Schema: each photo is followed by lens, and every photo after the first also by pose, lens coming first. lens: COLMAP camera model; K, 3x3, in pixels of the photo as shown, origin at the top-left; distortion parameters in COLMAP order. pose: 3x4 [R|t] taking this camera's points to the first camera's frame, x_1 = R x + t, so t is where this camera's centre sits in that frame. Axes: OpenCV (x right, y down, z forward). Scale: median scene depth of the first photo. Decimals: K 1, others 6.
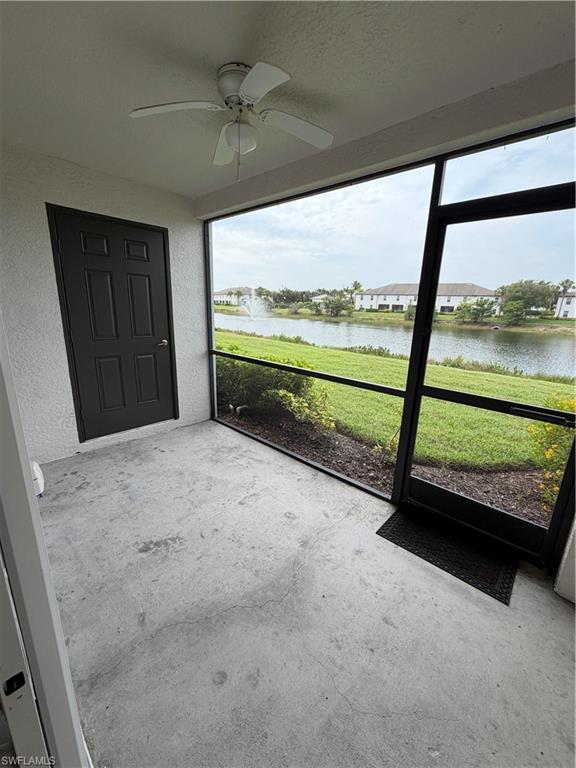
lens RADIAL K [[306.0, 0, 288.0], [0, 306.0, 381.5], [0, 0, 1]] dist [0.000290, 0.000378]
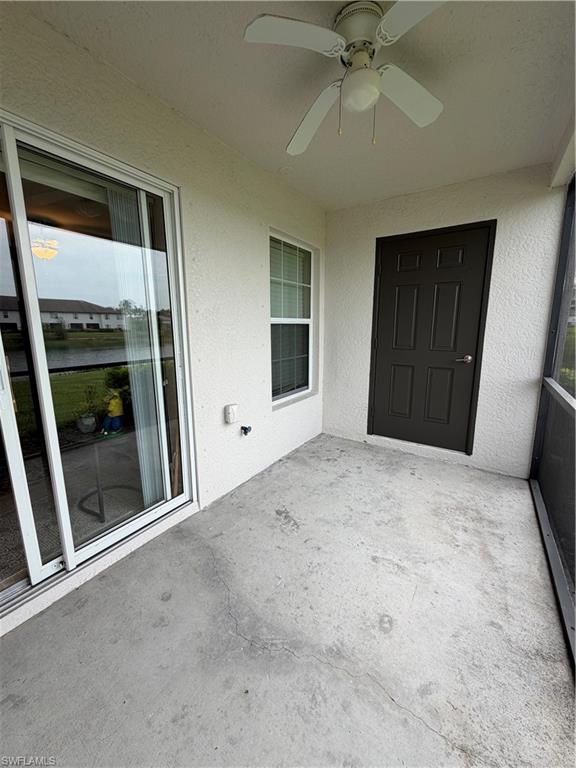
lens RADIAL K [[306.0, 0, 288.0], [0, 306.0, 381.5], [0, 0, 1]] dist [0.000290, 0.000378]
pose [[0.162504, 0.143089, -0.976278, 0.403944], [-0.231868, 0.967260, 0.103172, -0.047126], [0.959077, 0.209602, 0.190362, 0.454649]]
